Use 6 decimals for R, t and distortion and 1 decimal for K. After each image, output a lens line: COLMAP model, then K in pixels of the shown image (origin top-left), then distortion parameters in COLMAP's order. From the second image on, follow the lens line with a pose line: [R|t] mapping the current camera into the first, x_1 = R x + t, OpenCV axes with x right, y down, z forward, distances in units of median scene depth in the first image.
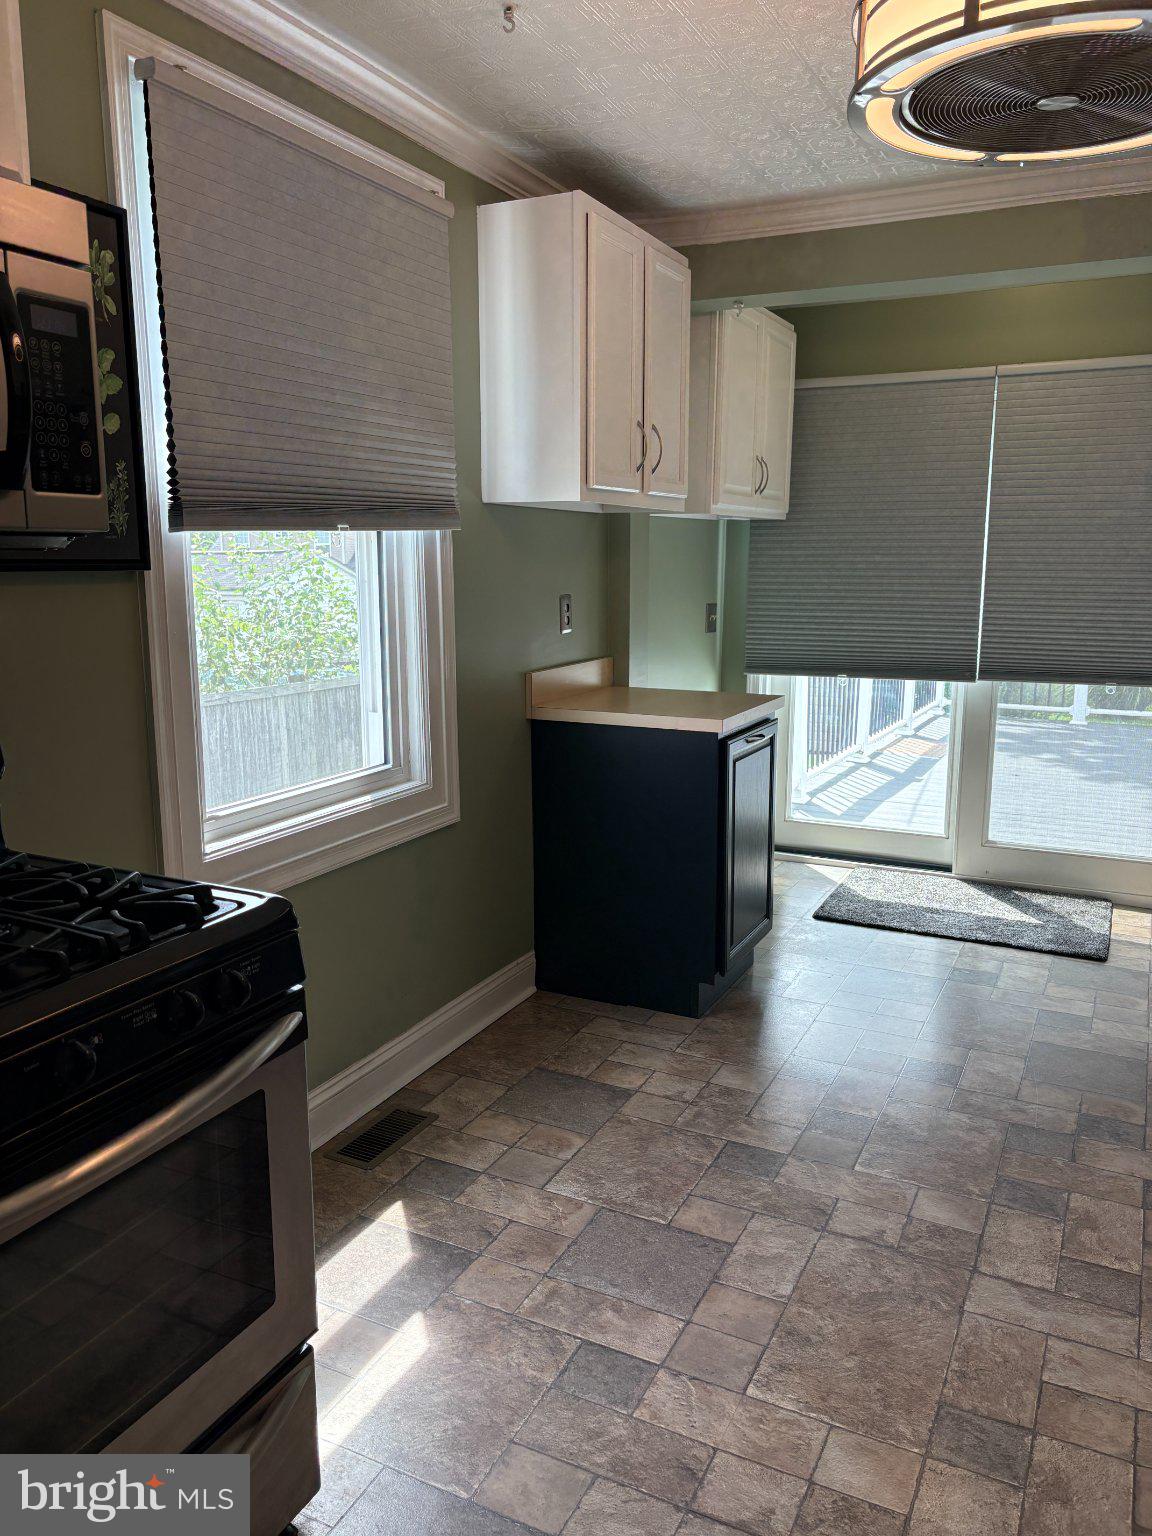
lens RADIAL K [[1175.6, 0, 576.9], [0, 1175.6, 768.6], [0, 0, 1]] dist [0.027251, -0.006151]
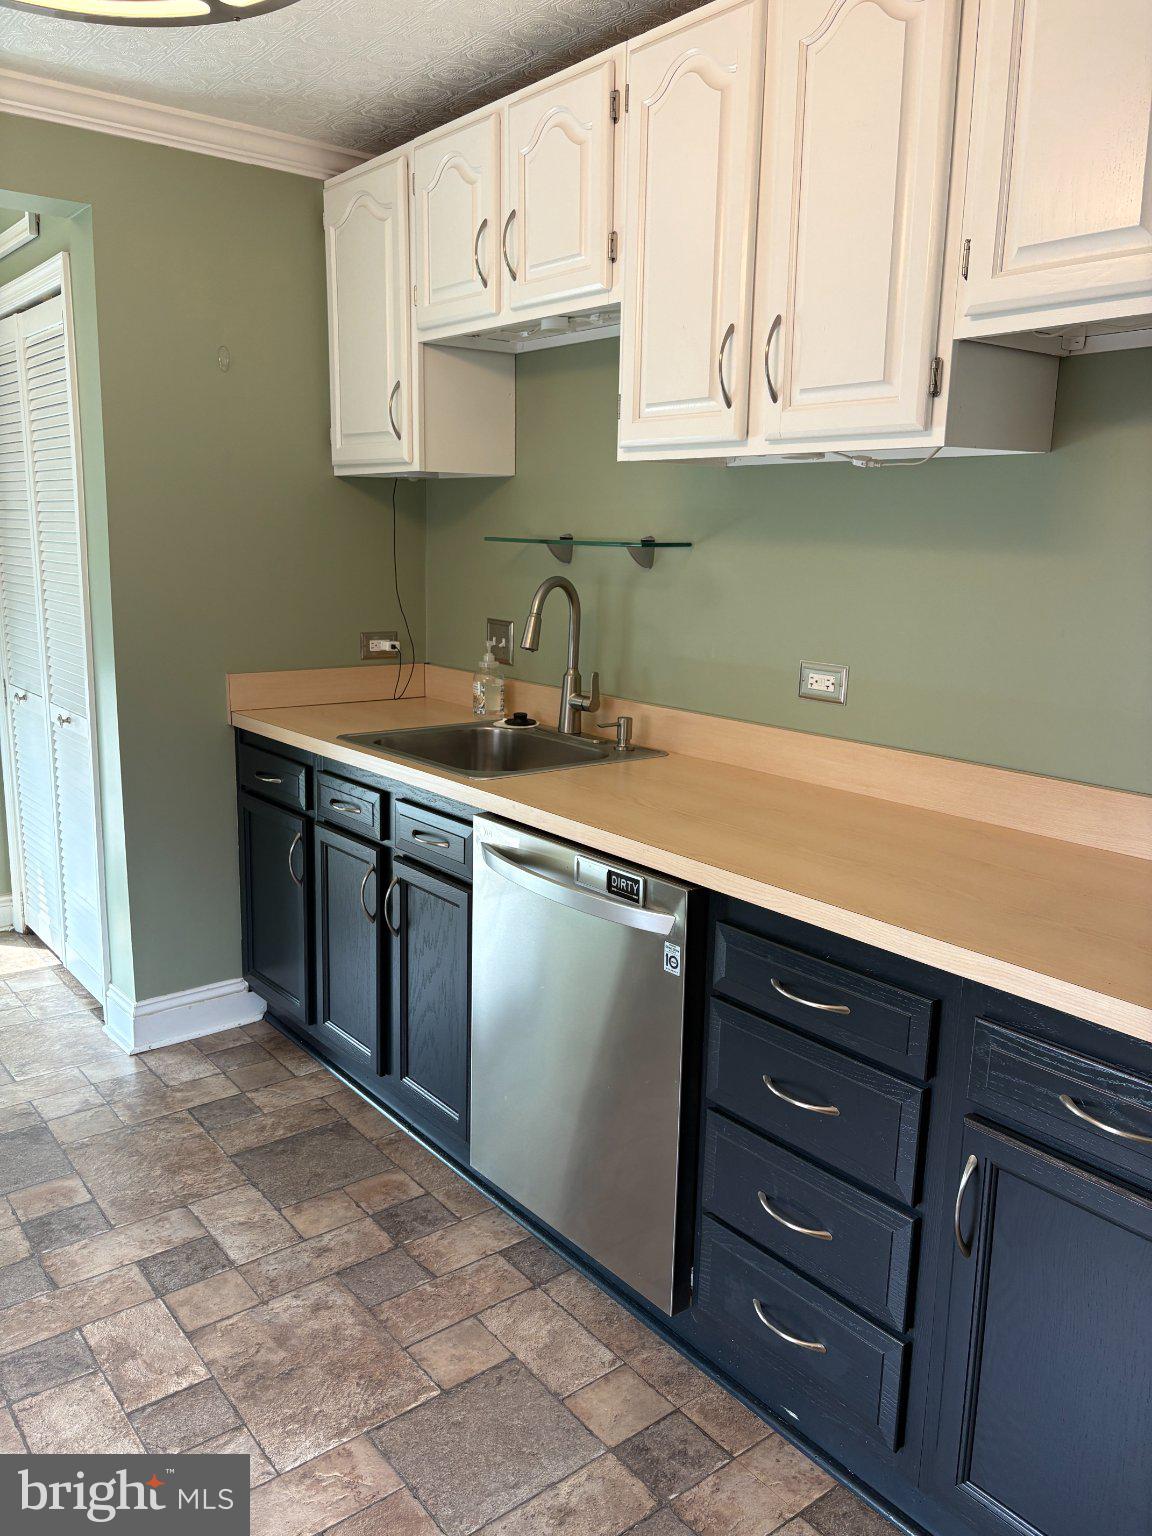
lens RADIAL K [[1175.6, 0, 575.6], [0, 1175.6, 771.6], [0, 0, 1]] dist [0.027251, -0.006151]
pose [[0.436622, -0.168453, 0.883733, -0.100268], [0.145887, 0.982569, 0.115215, -0.068787], [-0.887737, 0.078620, 0.453587, 0.323176]]
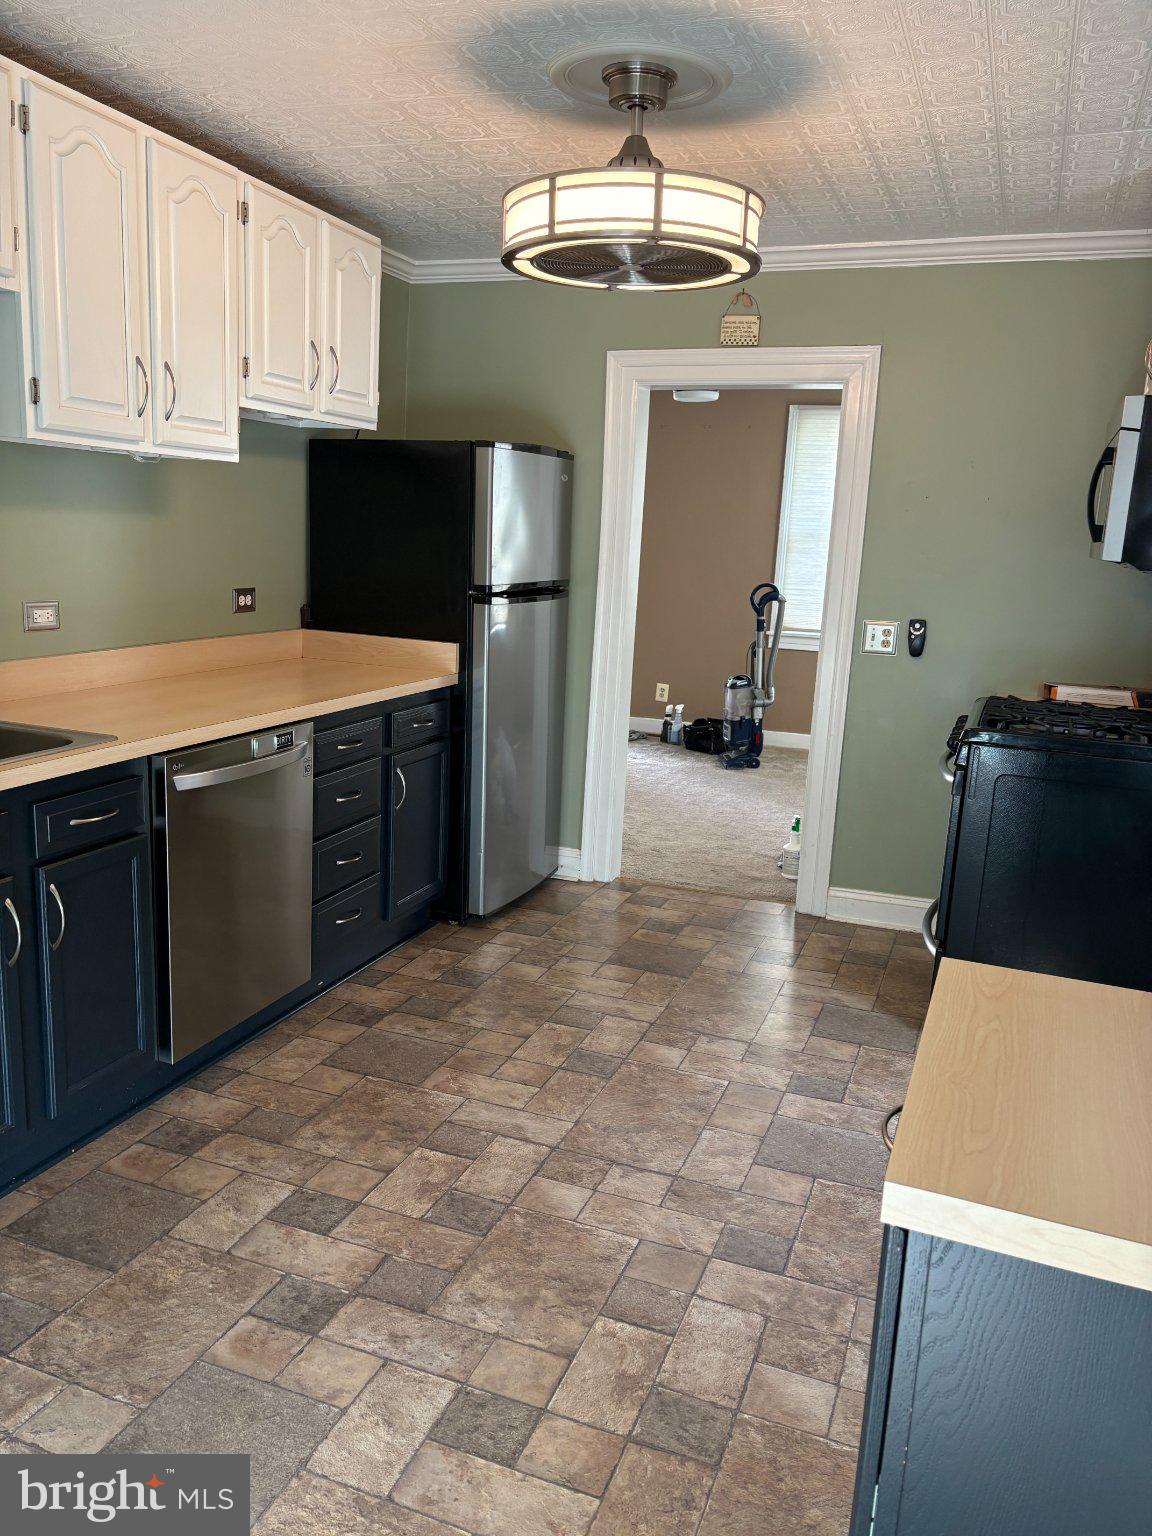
lens RADIAL K [[1175.6, 0, 577.2], [0, 1175.6, 767.6], [0, 0, 1]] dist [0.027251, -0.006151]
pose [[-0.994344, -0.031777, -0.101342, 0.435162], [-0.068156, 0.922719, 0.379401, -0.380893], [0.081454, 0.384162, -0.919666, 1.907971]]
